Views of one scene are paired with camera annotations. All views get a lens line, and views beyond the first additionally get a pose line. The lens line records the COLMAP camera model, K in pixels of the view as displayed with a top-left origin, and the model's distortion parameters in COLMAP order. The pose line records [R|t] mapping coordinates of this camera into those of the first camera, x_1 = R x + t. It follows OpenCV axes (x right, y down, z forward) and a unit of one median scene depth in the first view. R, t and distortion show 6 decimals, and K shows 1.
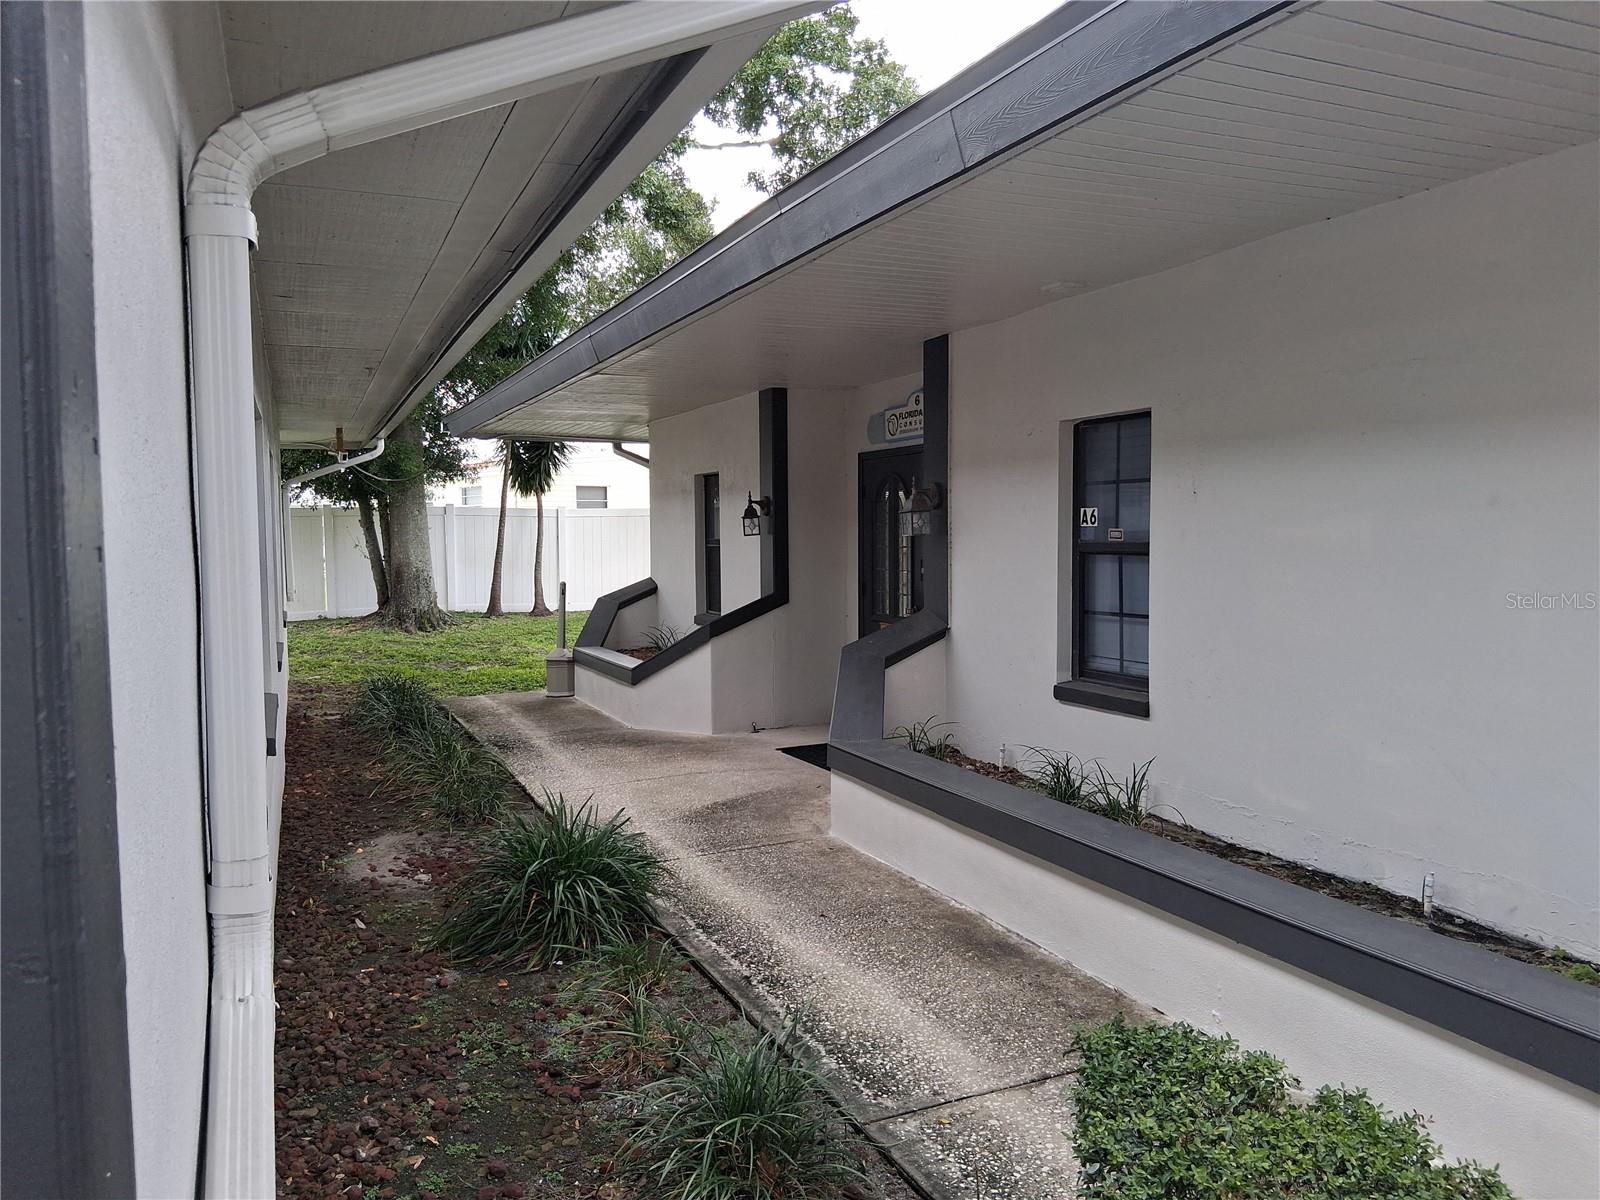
lens RADIAL K [[1209.1, 0, 793.5], [0, 1209.1, 600.6], [0, 0, 1]] dist [0.122842, -0.213088]
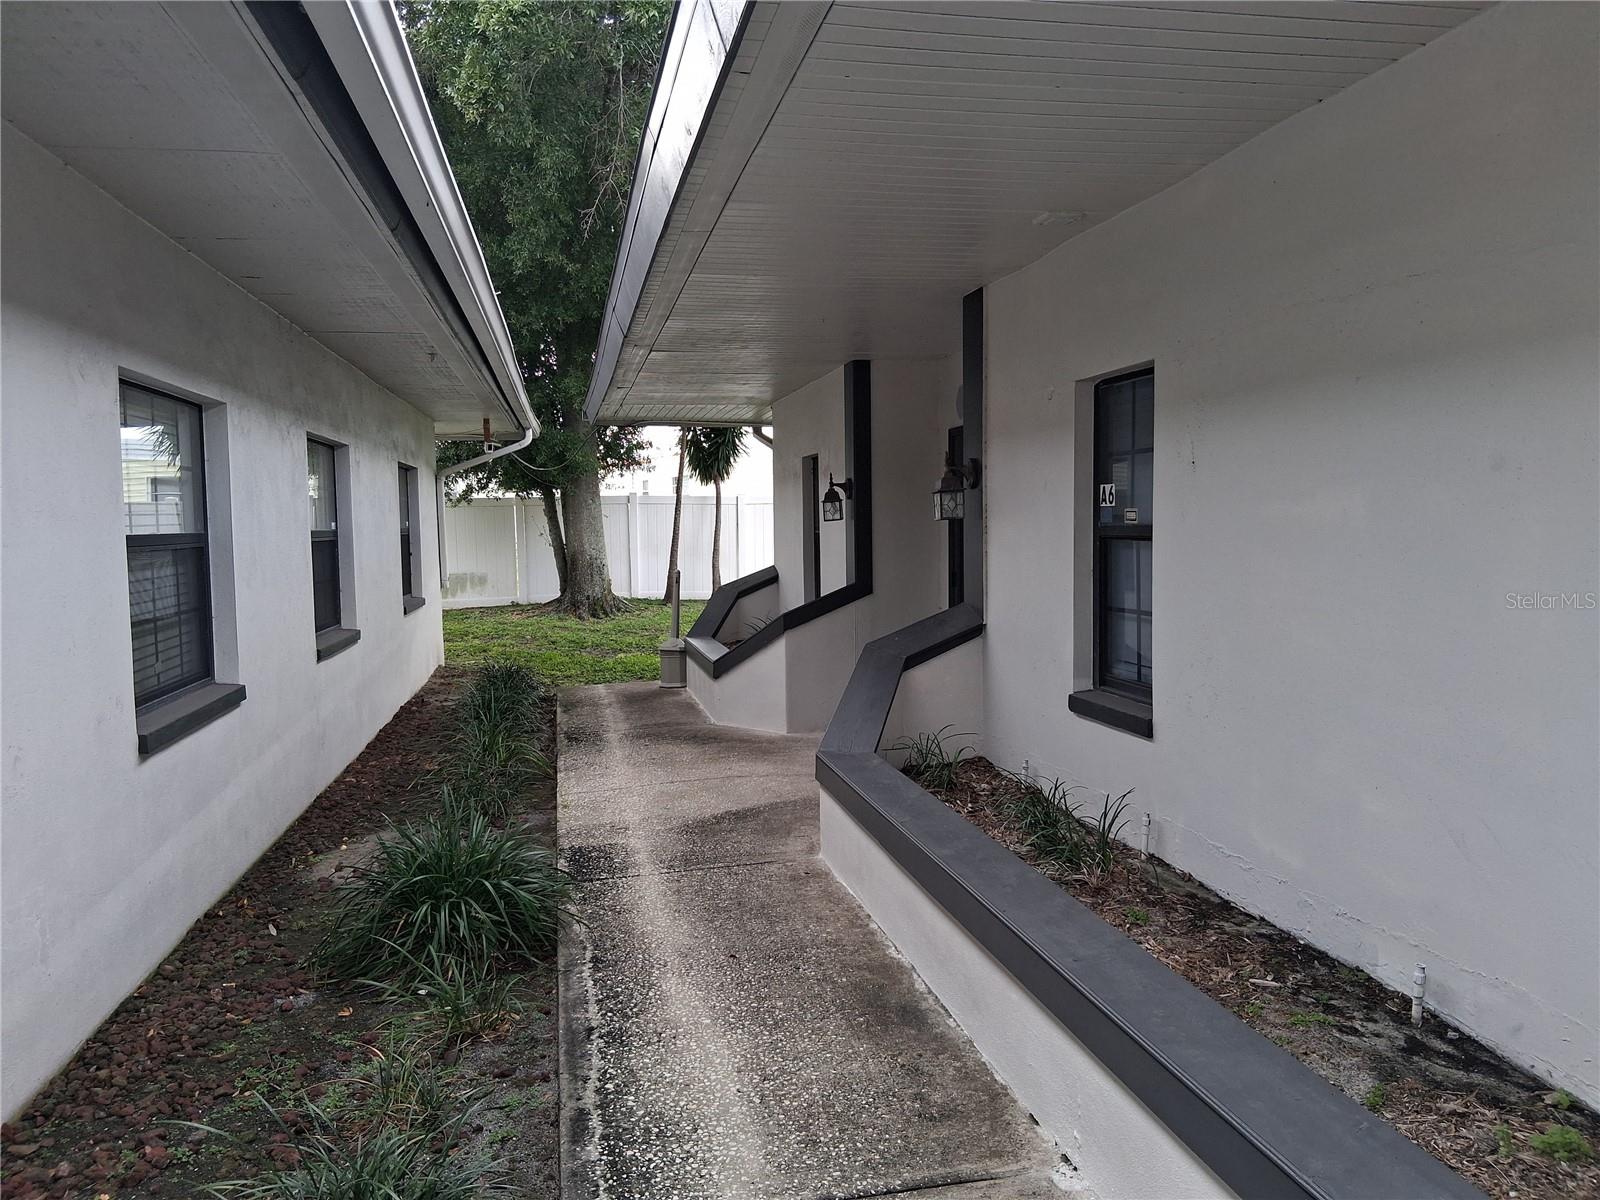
lens RADIAL K [[1209.1, 0, 793.5], [0, 1209.1, 600.6], [0, 0, 1]] dist [0.122842, -0.213088]
pose [[0.977335, 0.007145, -0.211577, 0.196697], [-0.004891, 0.999926, 0.011179, -0.004098], [0.211641, -0.009891, 0.977297, 0.126616]]
